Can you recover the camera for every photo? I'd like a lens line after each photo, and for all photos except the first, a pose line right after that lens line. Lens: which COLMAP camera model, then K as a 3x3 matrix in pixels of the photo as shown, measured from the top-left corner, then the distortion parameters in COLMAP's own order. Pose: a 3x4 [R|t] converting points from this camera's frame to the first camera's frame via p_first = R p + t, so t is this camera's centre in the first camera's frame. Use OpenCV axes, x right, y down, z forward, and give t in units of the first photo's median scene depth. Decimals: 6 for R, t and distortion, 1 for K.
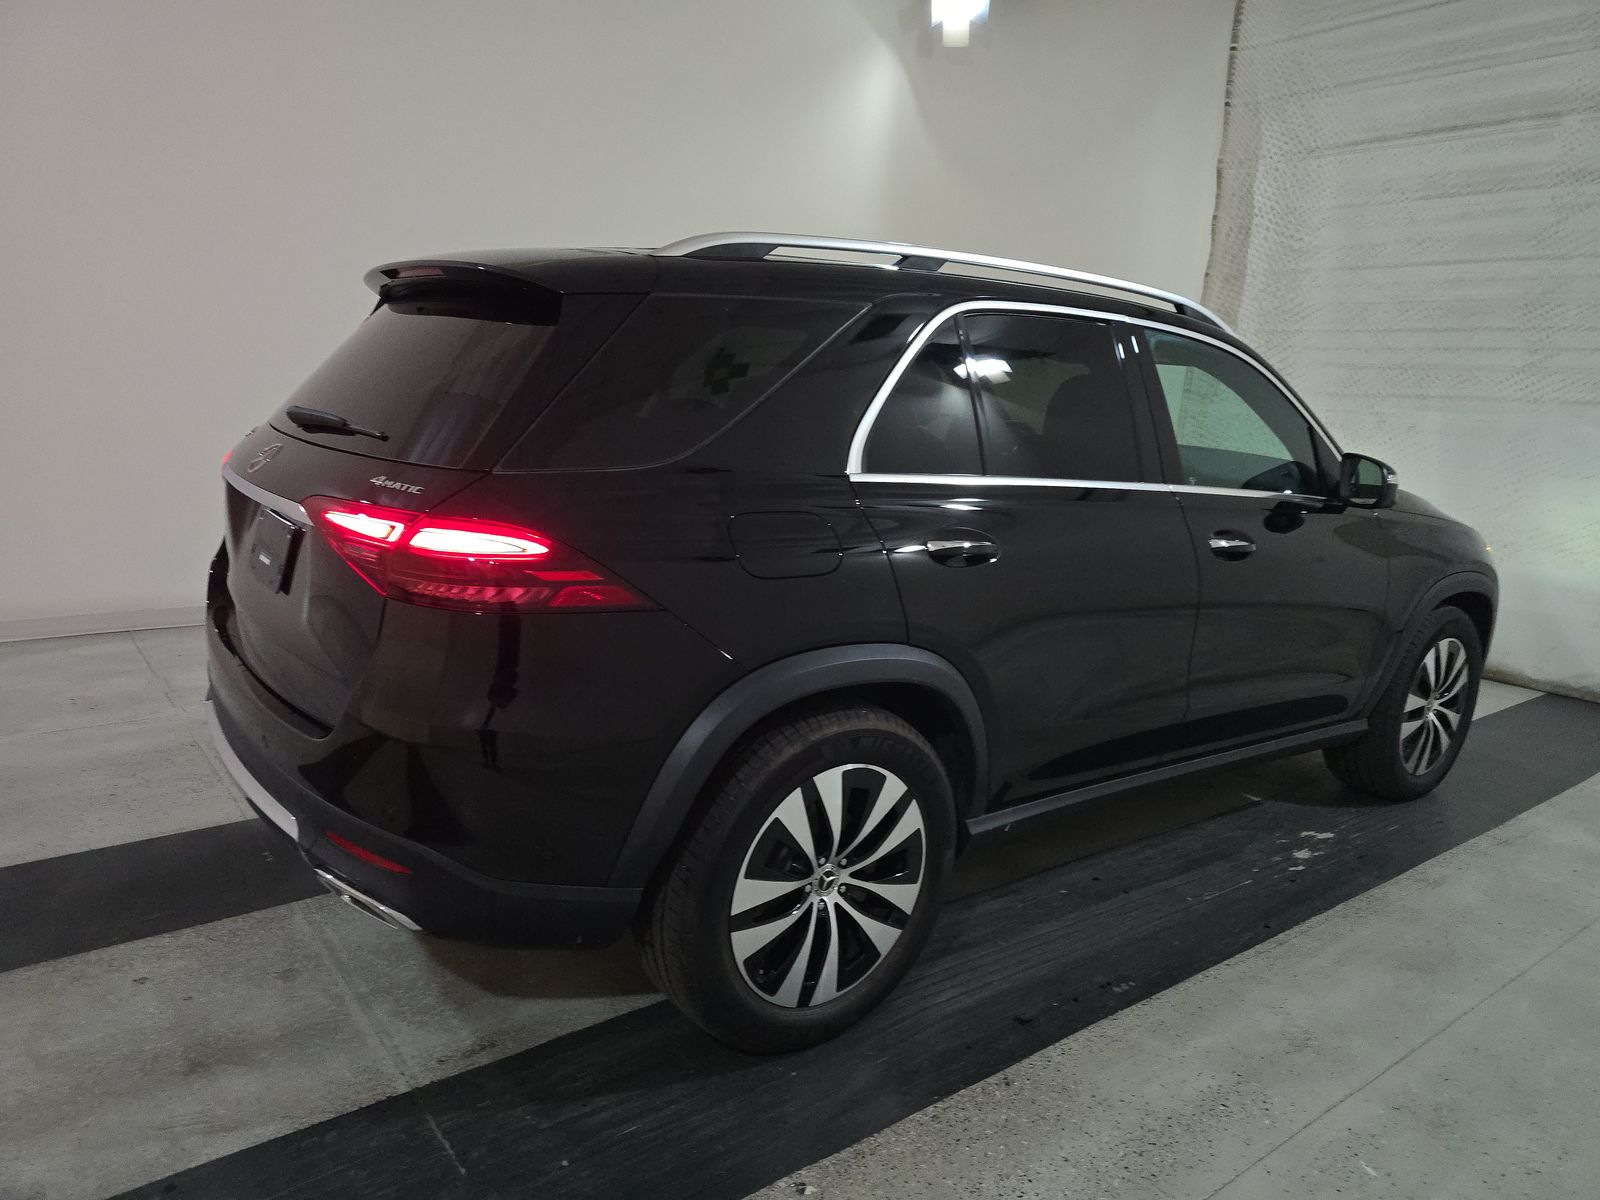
lens RADIAL K [[1068.4, 0, 810.9], [0, 1068.4, 601.2], [0, 0, 1]] dist [0.037355, -0.025723]
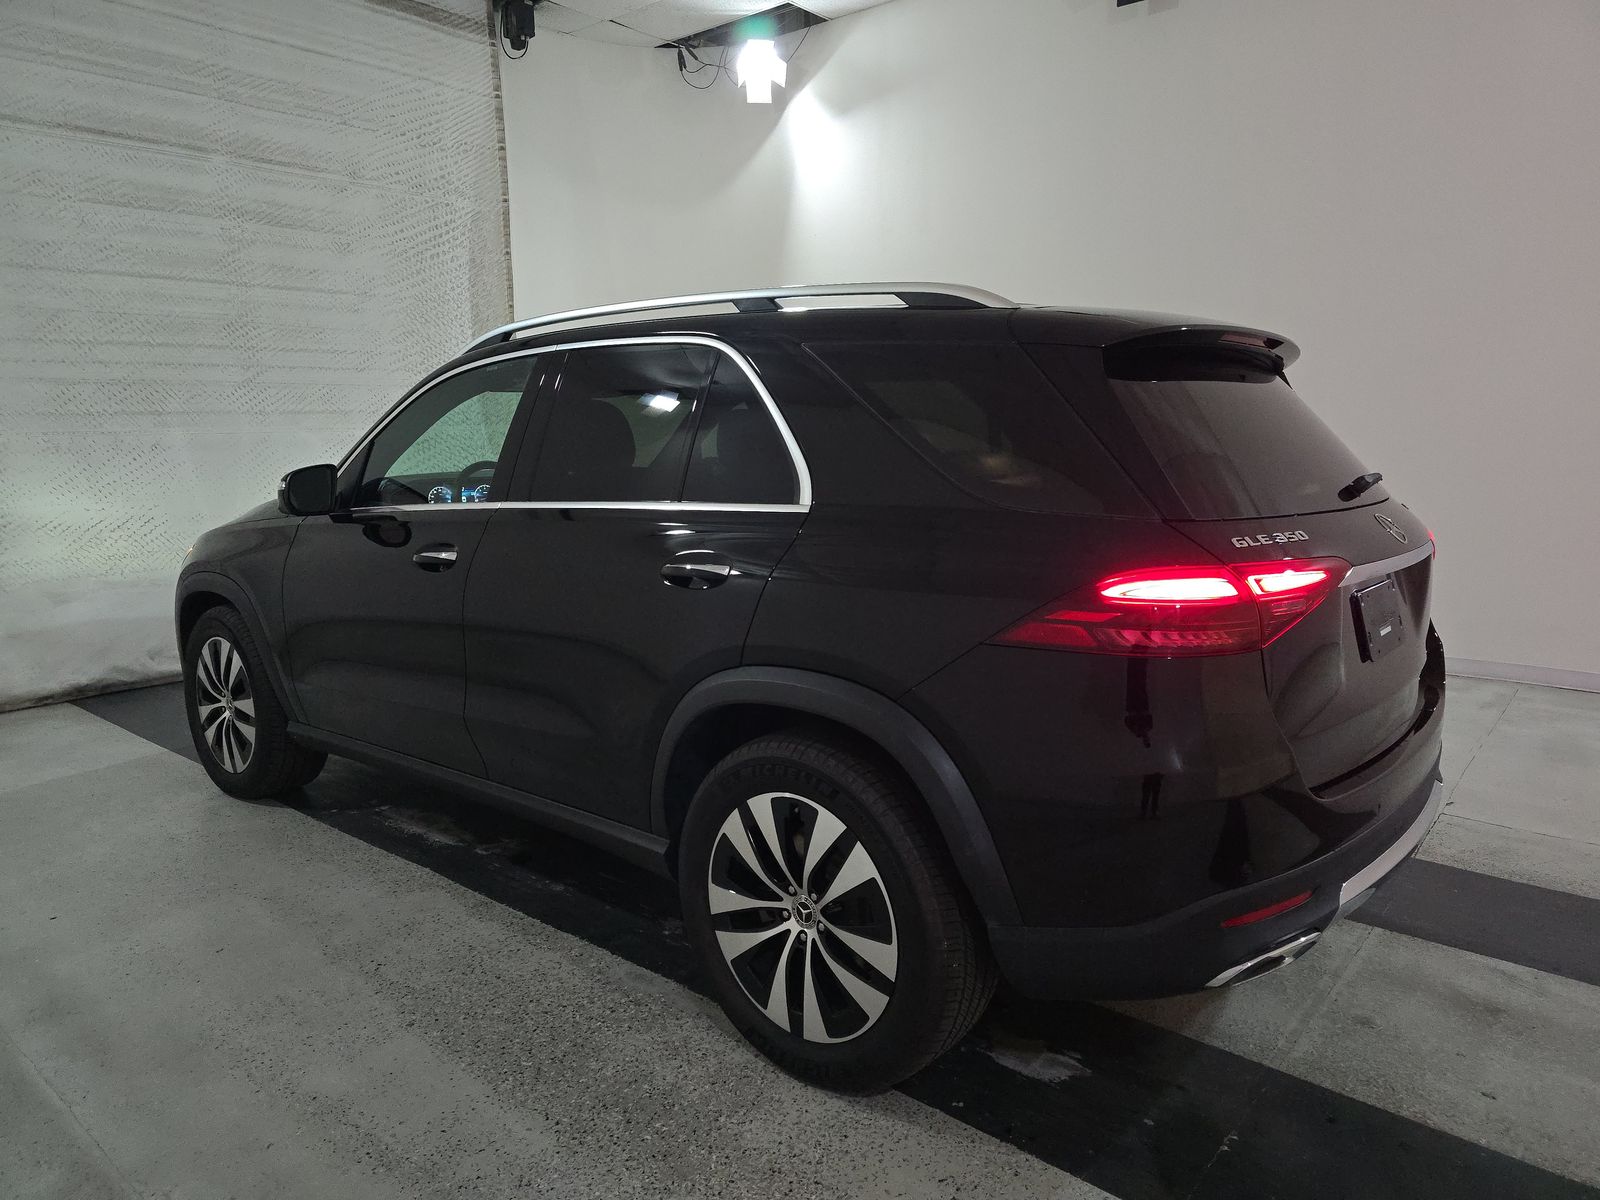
lens RADIAL K [[1068.4, 0, 790.3], [0, 1068.4, 606.5], [0, 0, 1]] dist [0.037355, -0.025723]
pose [[-0.198485, -0.218309, 0.955481, -0.555594], [0.197853, 0.945883, 0.257217, -0.175451], [-0.959926, 0.240099, -0.144551, 0.688459]]
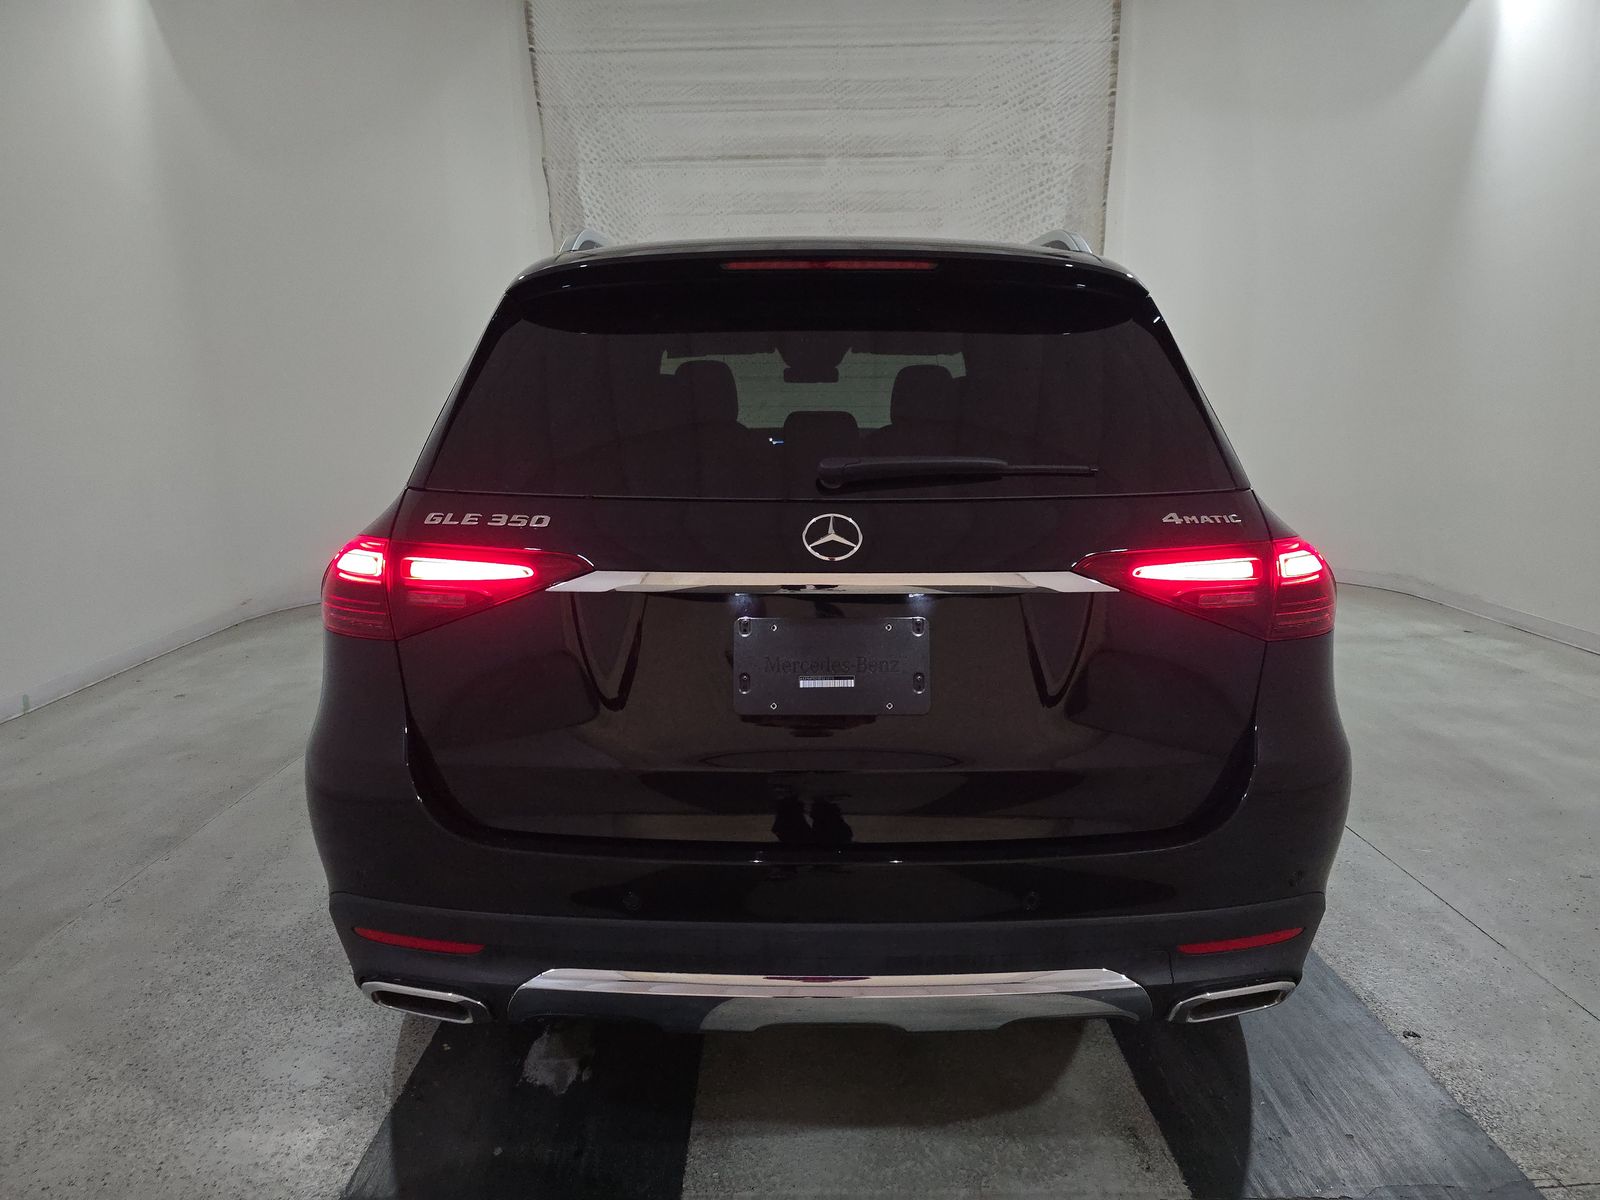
lens RADIAL K [[1068.4, 0, 802.2], [0, 1068.4, 604.7], [0, 0, 1]] dist [0.037355, -0.025723]
pose [[0.608331, -0.214794, 0.764066, -0.423596], [0.206725, 0.972336, 0.108754, -0.067936], [-0.766289, 0.091793, 0.635905, 0.239027]]
